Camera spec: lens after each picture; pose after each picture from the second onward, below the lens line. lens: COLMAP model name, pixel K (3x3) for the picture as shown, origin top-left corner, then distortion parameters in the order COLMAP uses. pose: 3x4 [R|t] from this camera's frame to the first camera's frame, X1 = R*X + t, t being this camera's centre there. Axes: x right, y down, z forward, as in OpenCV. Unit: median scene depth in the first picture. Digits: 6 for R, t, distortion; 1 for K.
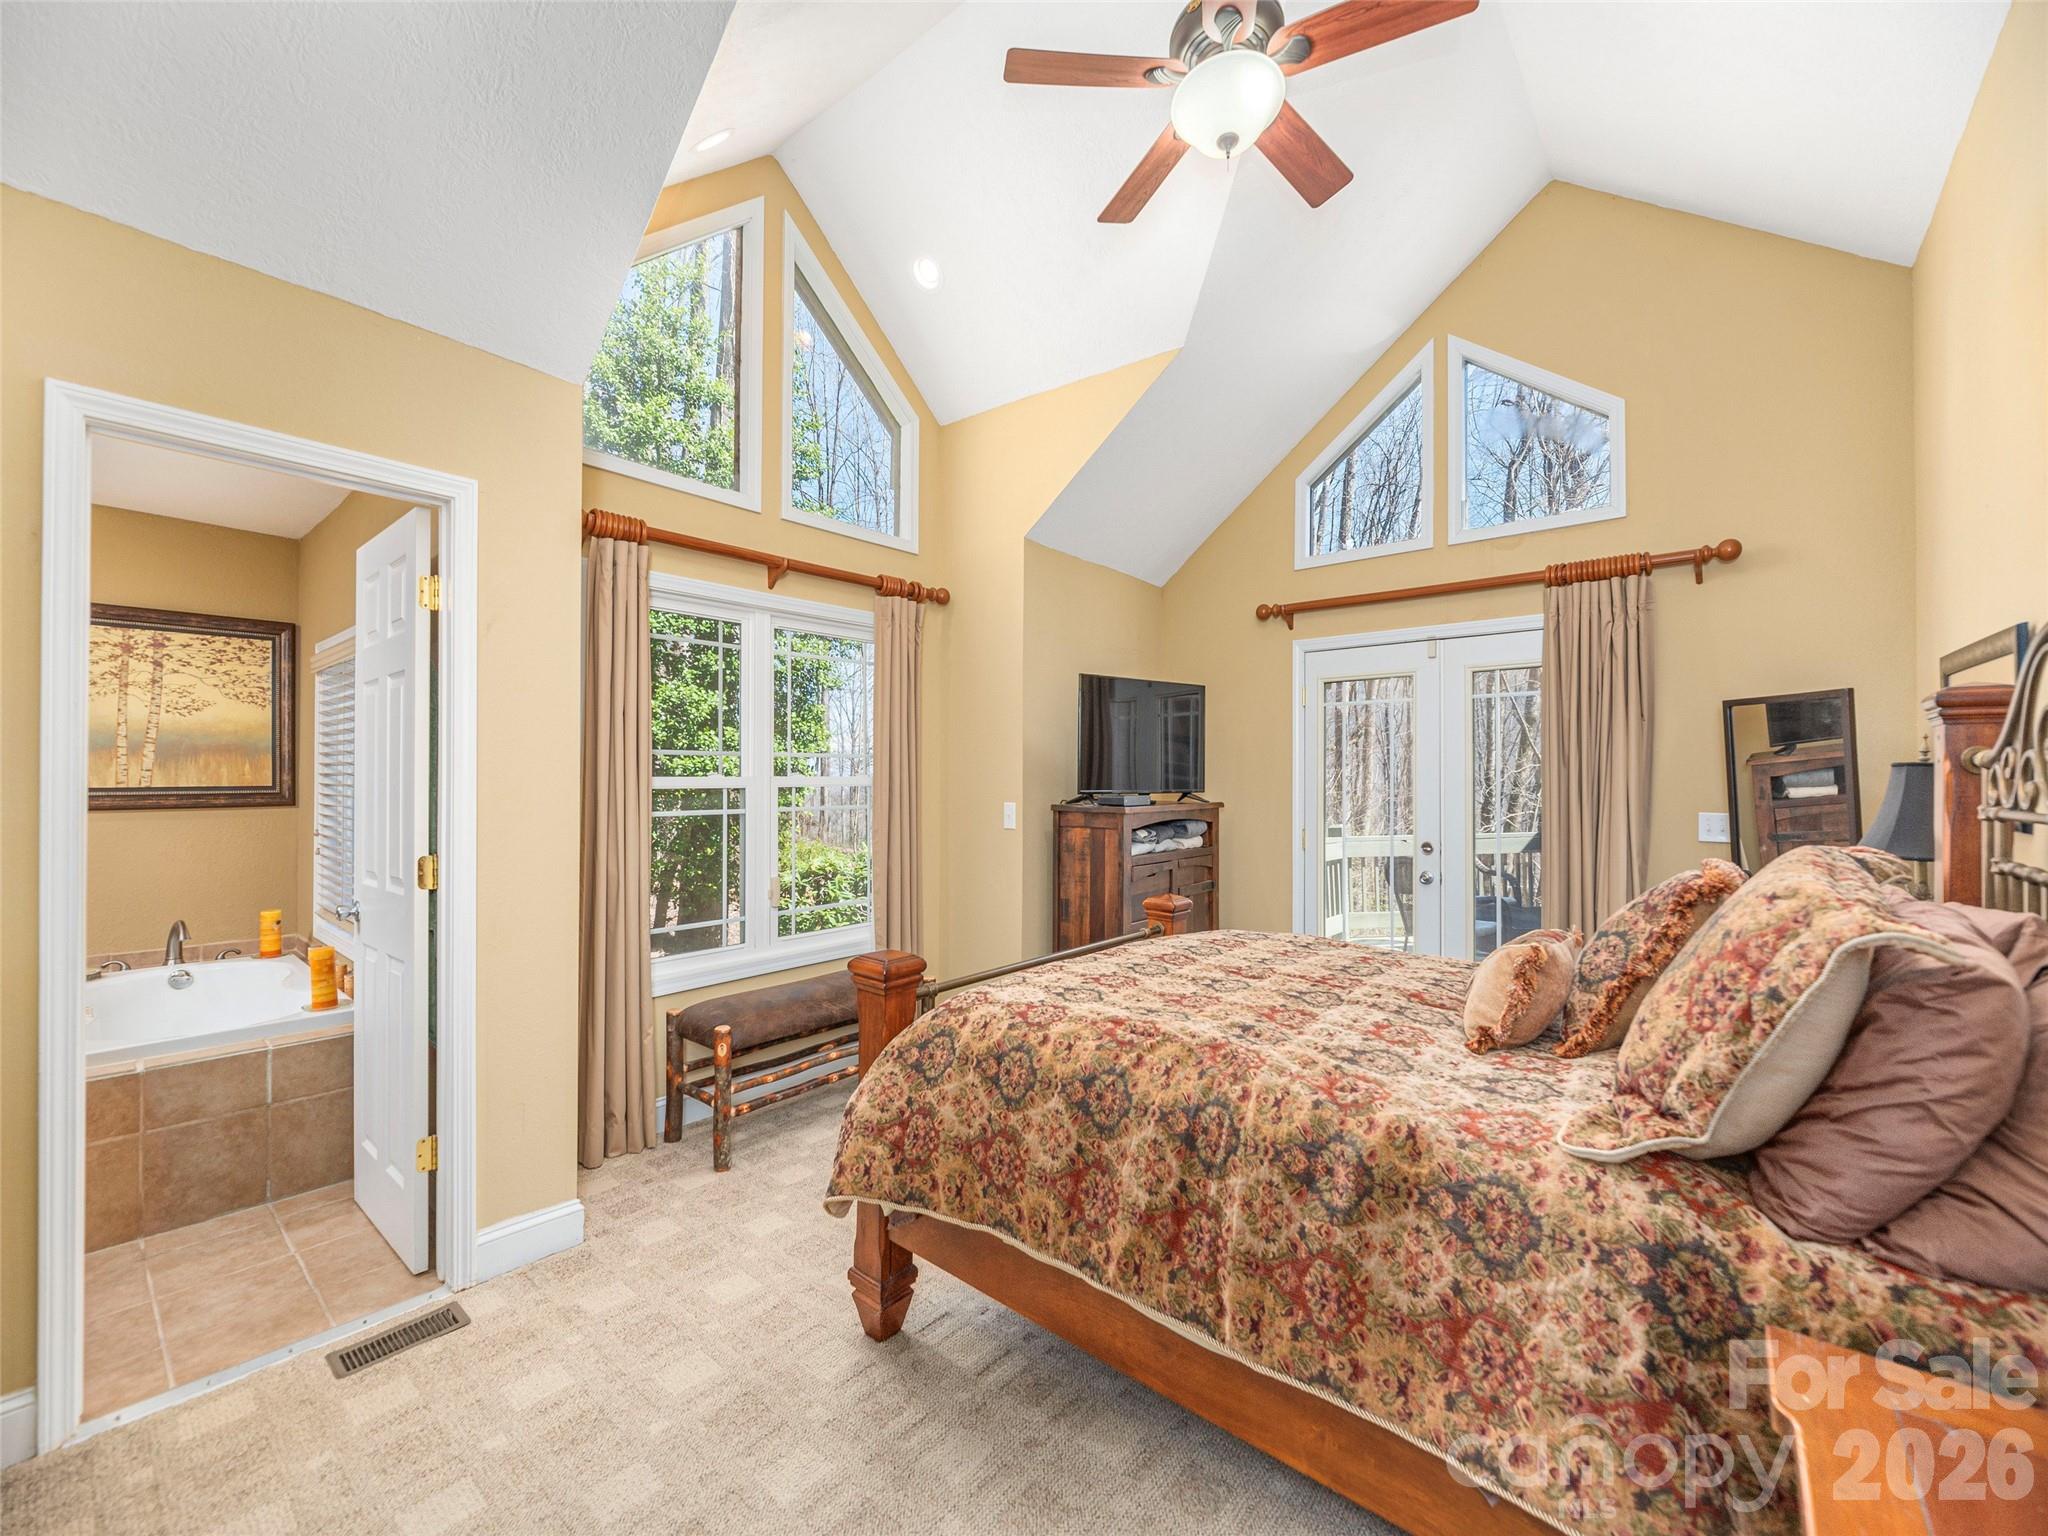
lens RADIAL K [[836.4, 0, 1023.4], [0, 836.4, 772.6], [0, 0, 1]] dist [-0.000400, -0.000353]
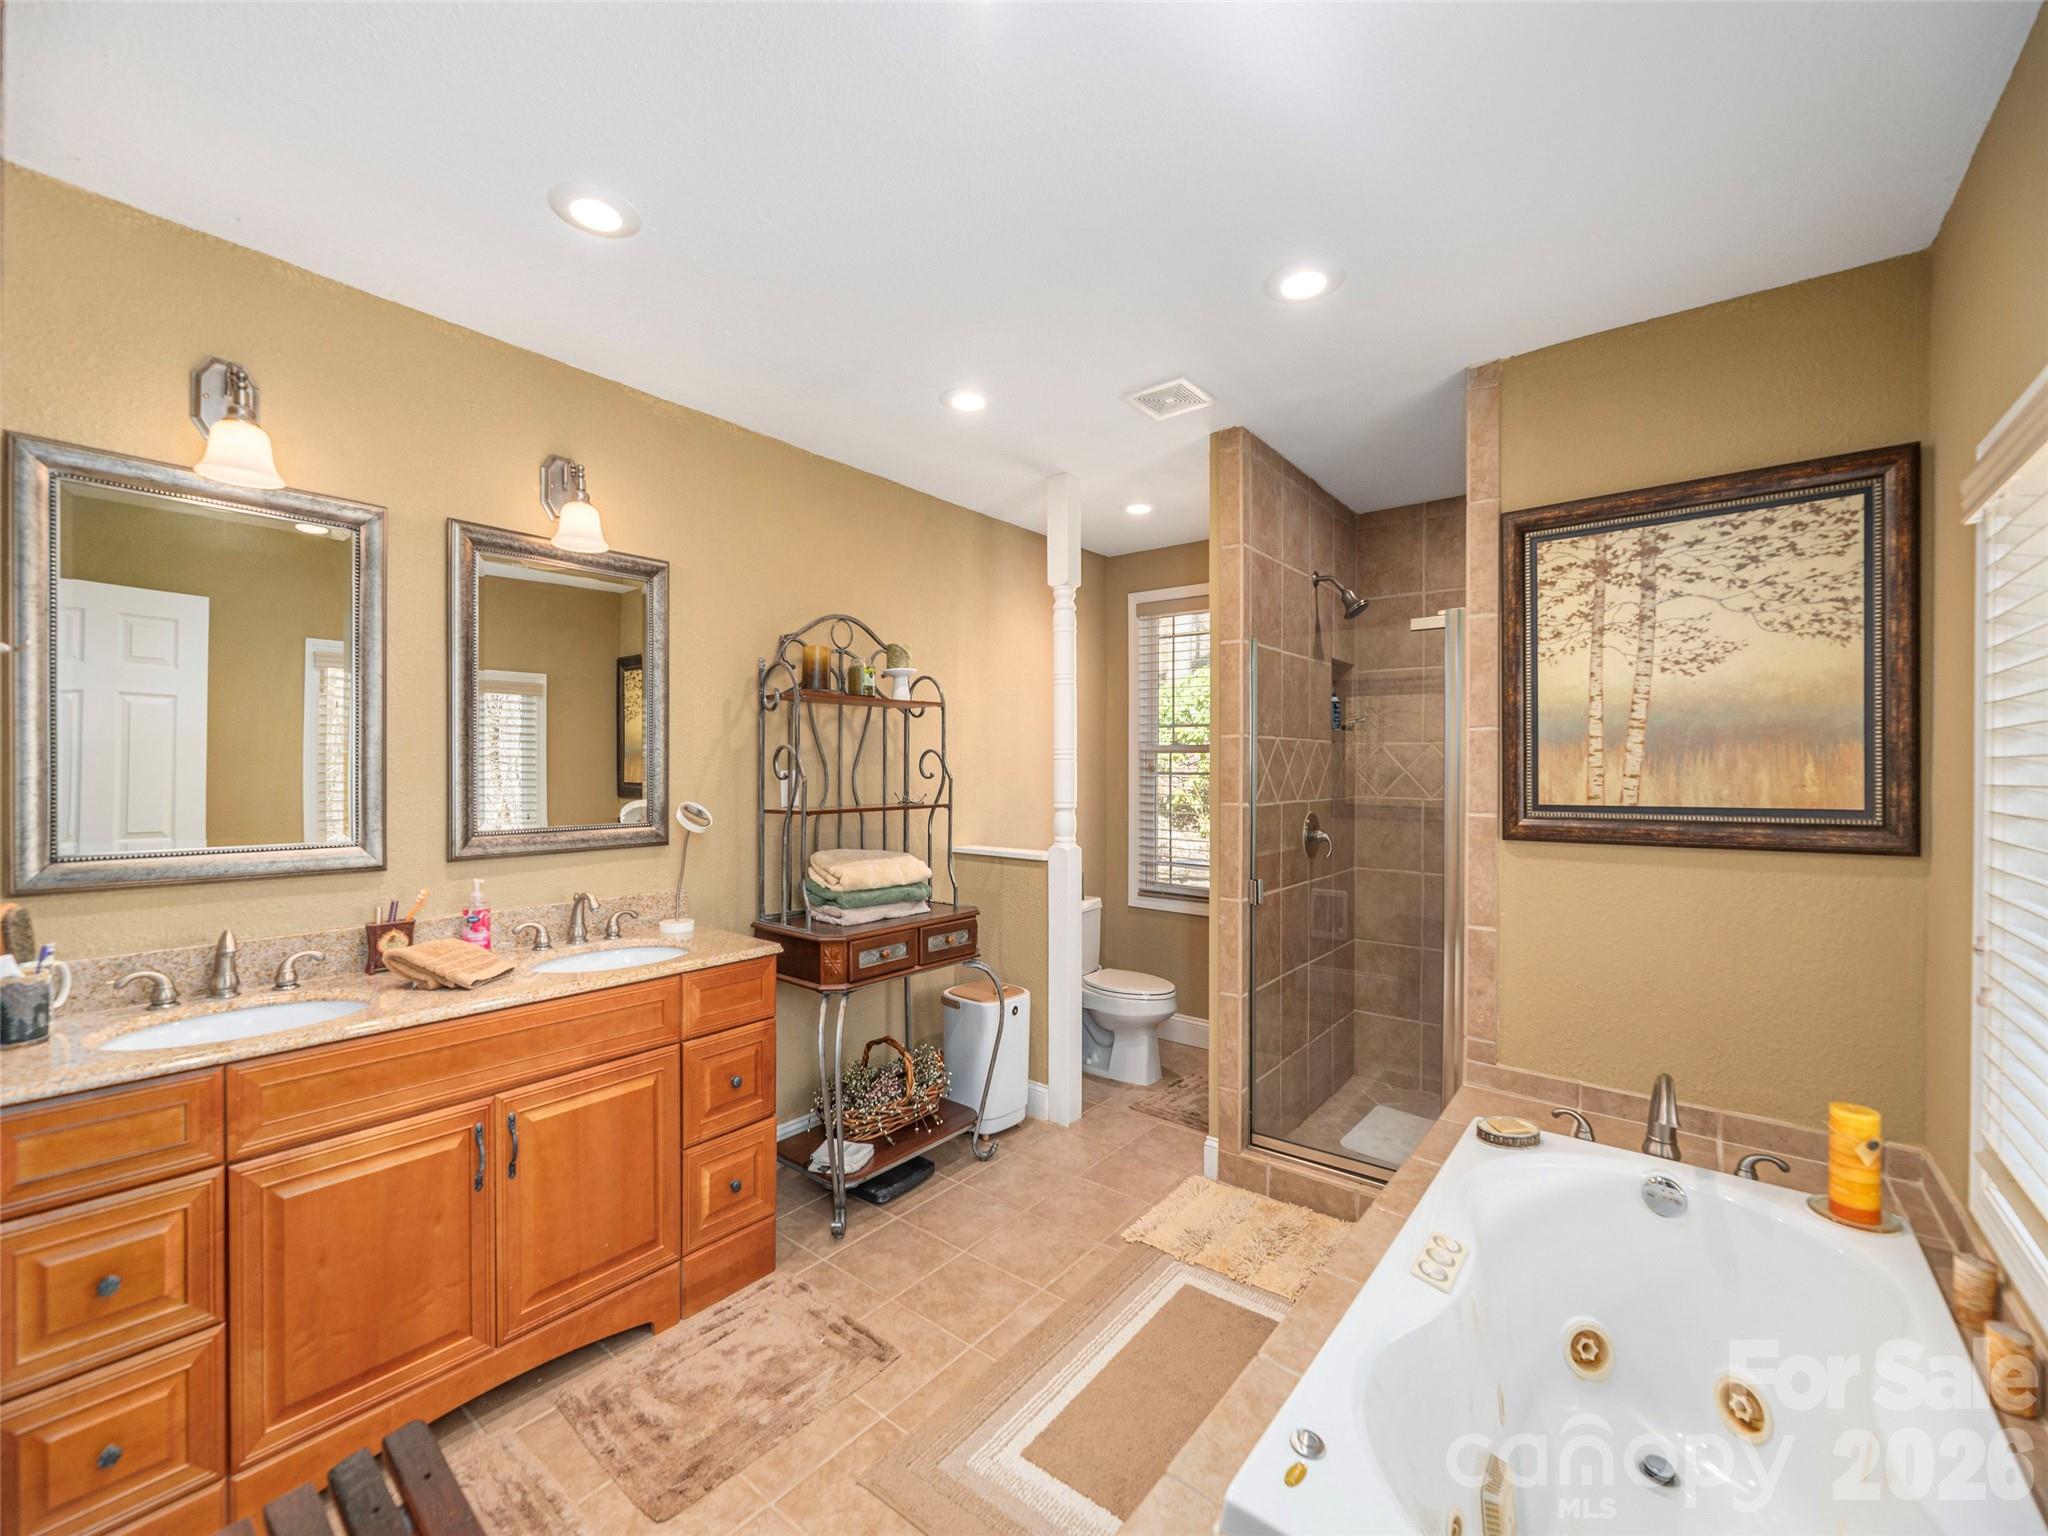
lens RADIAL K [[836.4, 0, 1023.4], [0, 836.4, 772.6], [0, 0, 1]] dist [-0.000400, -0.000353]
pose [[0.039206, -0.000860, -0.999231, -0.472649], [0.001196, 0.999999, -0.000814, -0.005087], [0.999230, -0.001164, 0.039207, 0.536521]]
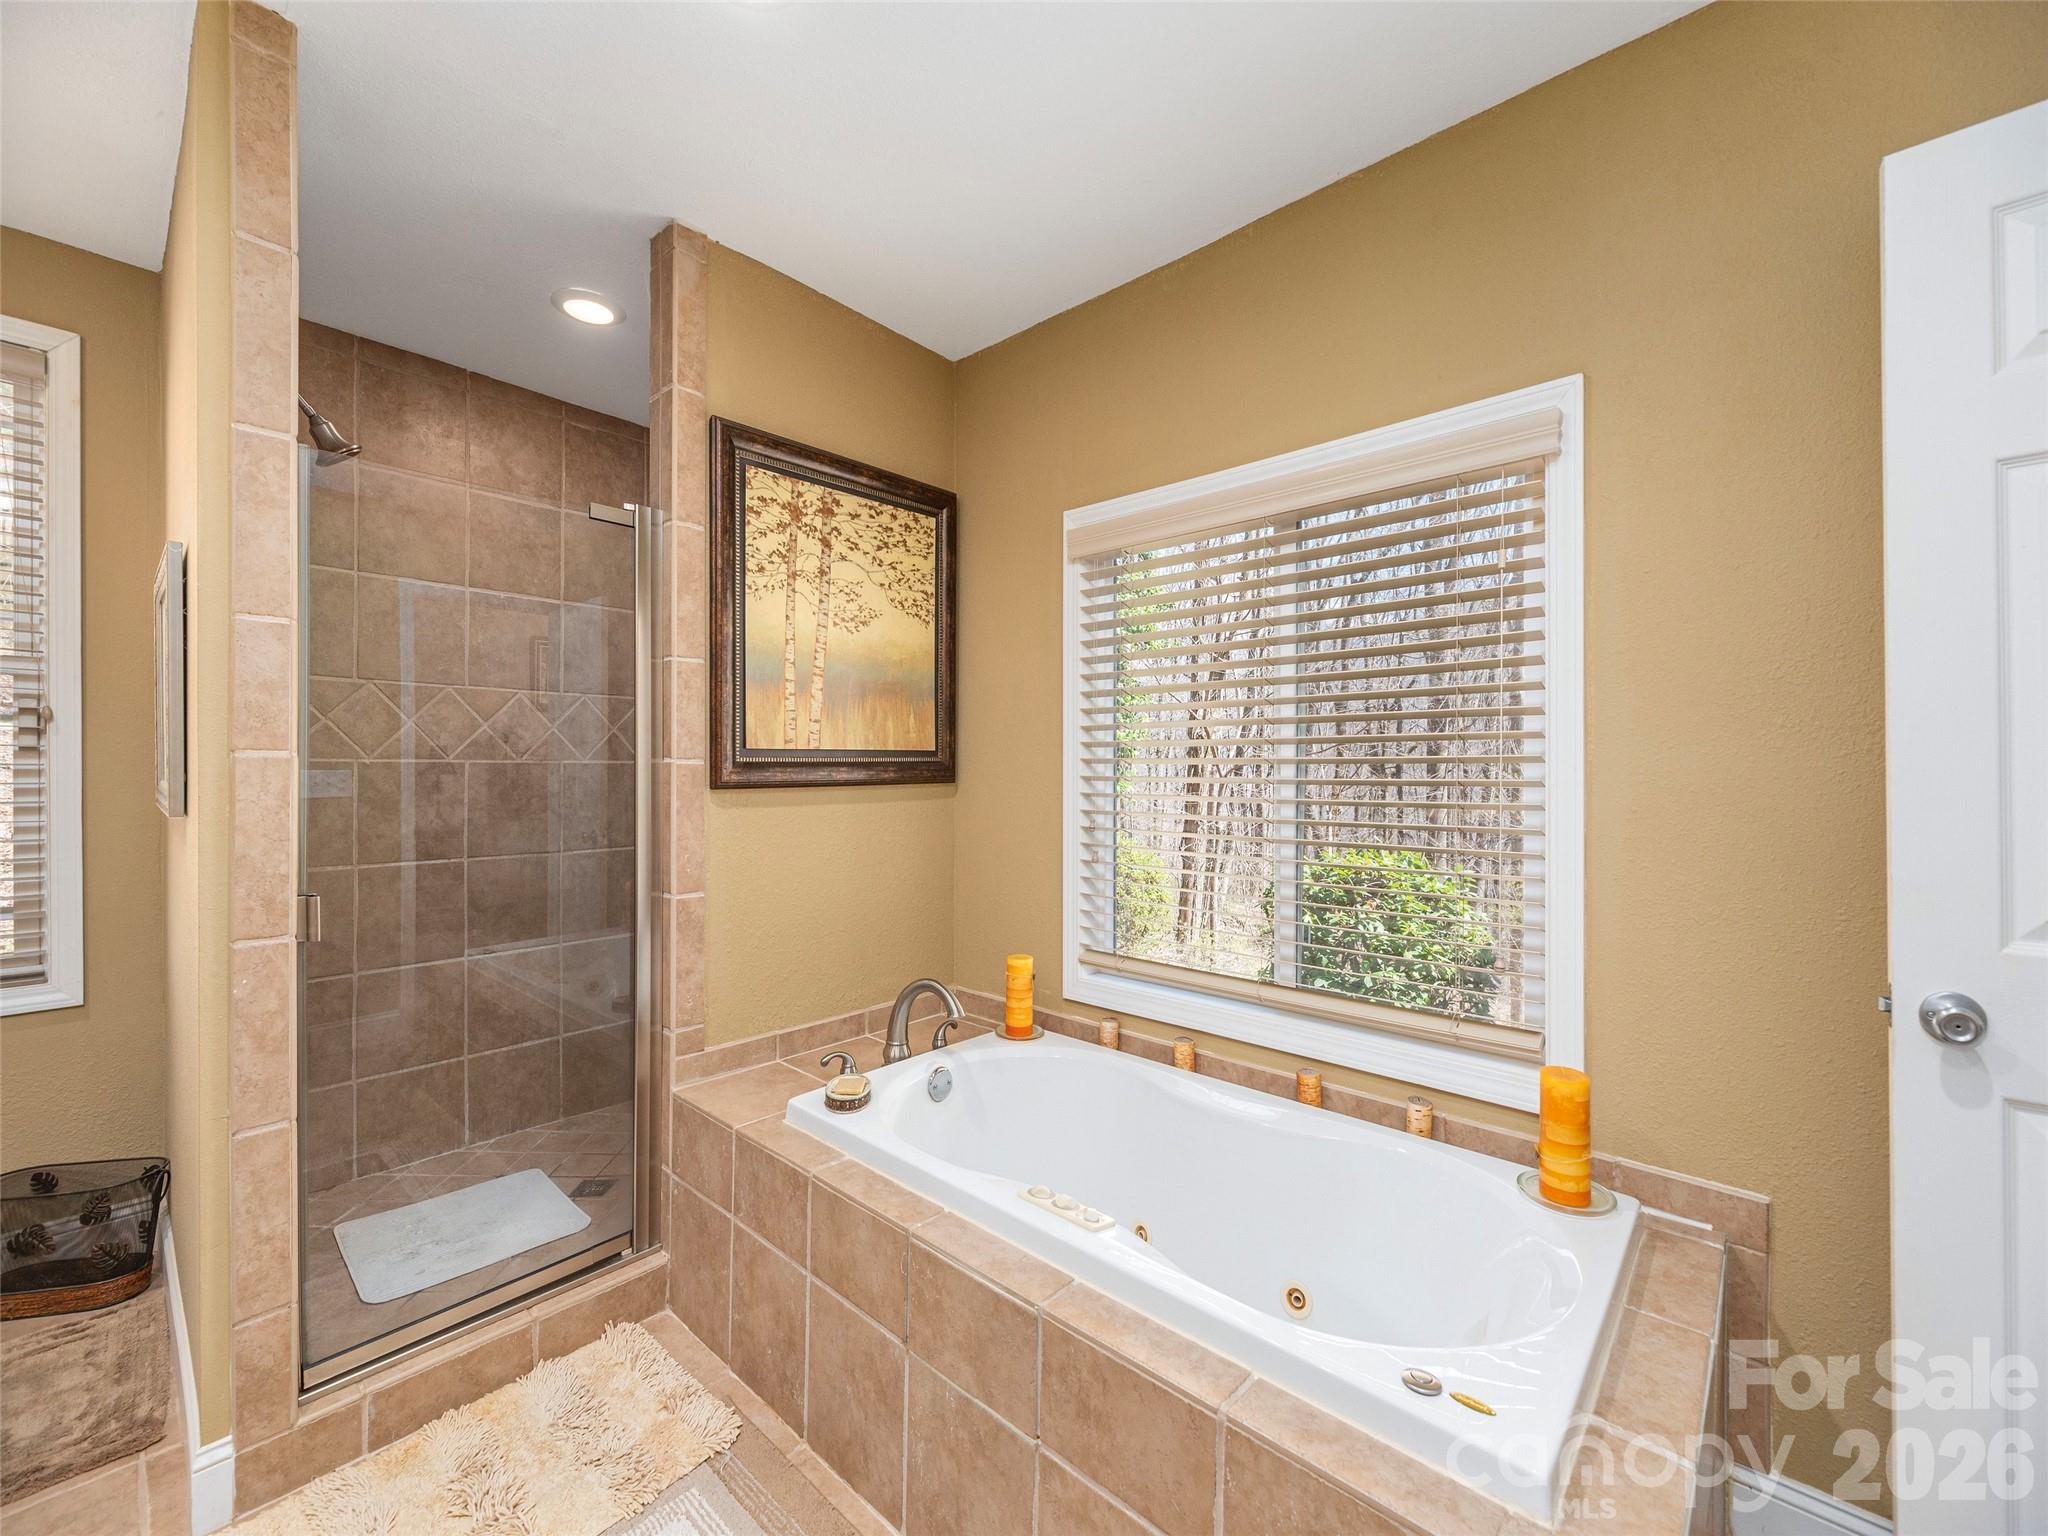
lens RADIAL K [[836.4, 0, 1023.4], [0, 836.4, 772.6], [0, 0, 1]] dist [-0.000400, -0.000353]
pose [[0.999749, -0.001860, -0.022326, -0.843698], [0.002065, 0.999956, 0.009202, 0.027287], [0.022308, -0.009245, 0.999708, 0.386996]]
